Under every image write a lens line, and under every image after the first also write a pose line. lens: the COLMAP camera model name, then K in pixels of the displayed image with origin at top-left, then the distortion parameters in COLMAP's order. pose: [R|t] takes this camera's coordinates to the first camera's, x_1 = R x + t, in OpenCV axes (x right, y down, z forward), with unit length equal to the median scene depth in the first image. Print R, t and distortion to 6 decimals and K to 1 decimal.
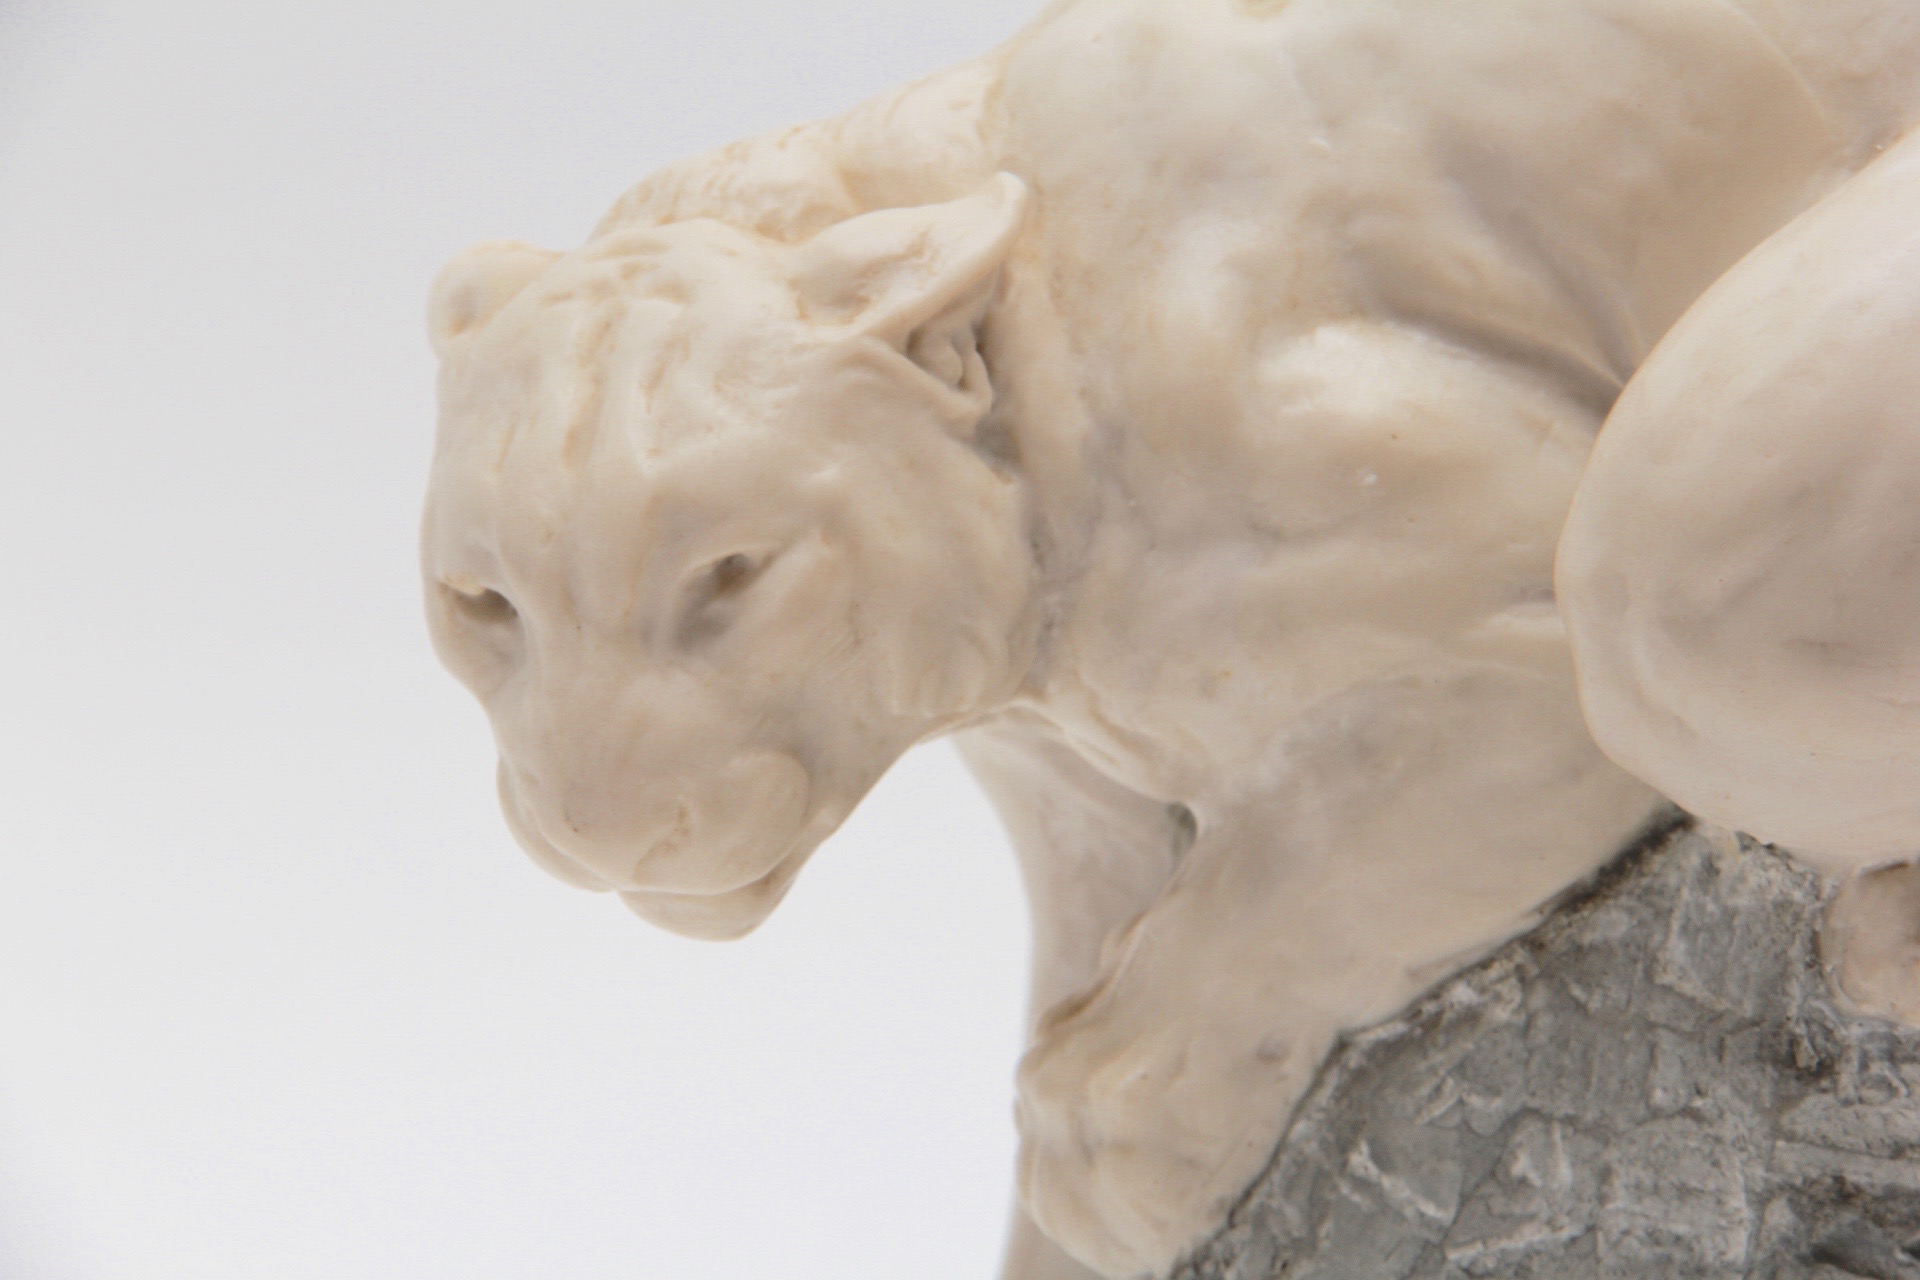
lens RADIAL K [[8078.5, 0, 960.0], [0, 8078.5, 640.0], [0, 0, 1]] dist [0.316488, 5.375875]
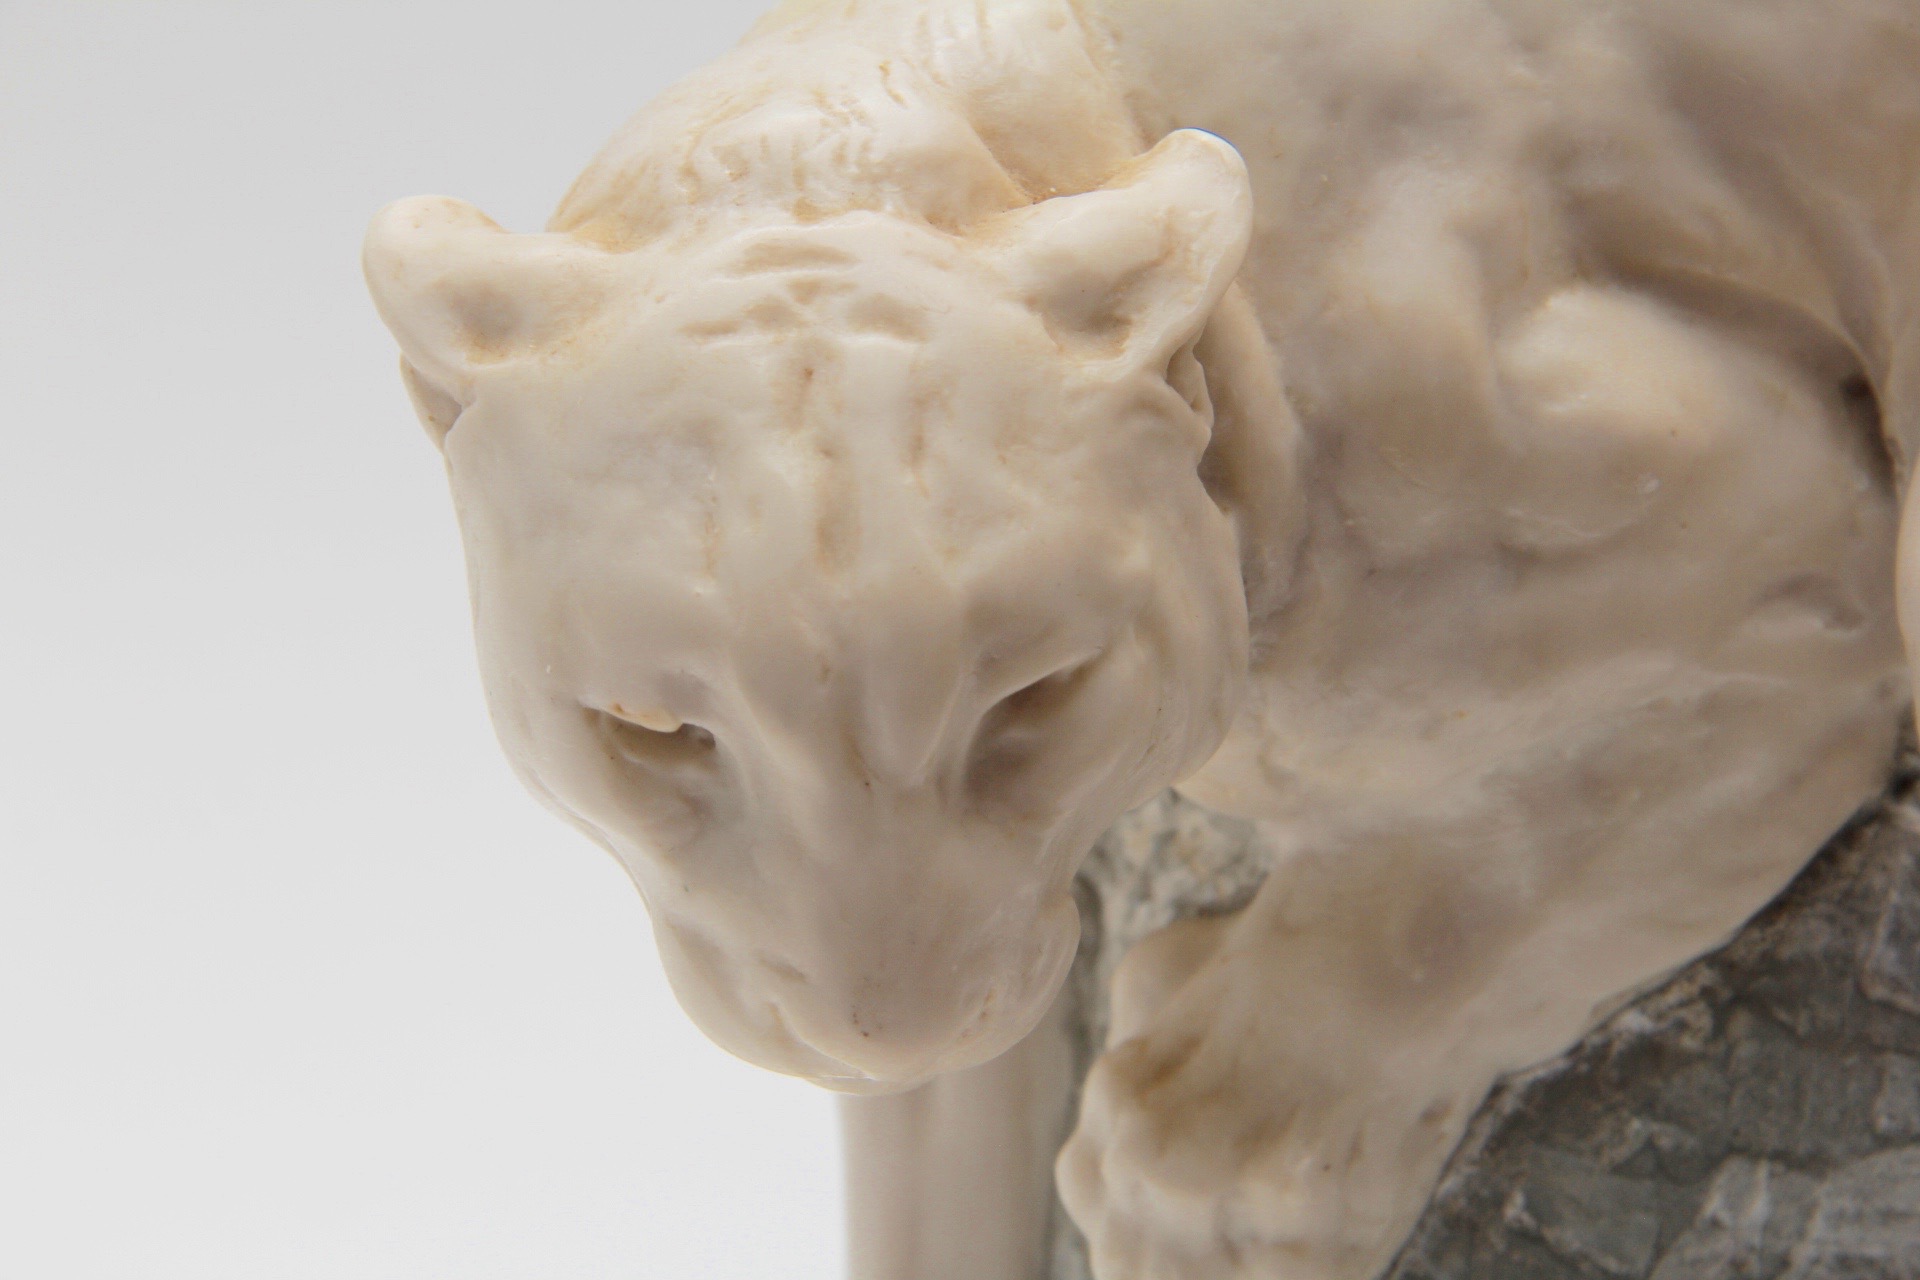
lens RADIAL K [[5420.9, 0, 960.0], [0, 5420.9, 640.0], [0, 0, 1]] dist [-0.002371, 0.061060]
pose [[0.849304, -0.118665, 0.514395, -0.302889], [0.013244, 0.978891, 0.203952, -0.119986], [-0.527739, -0.166404, 0.832948, 0.557456]]
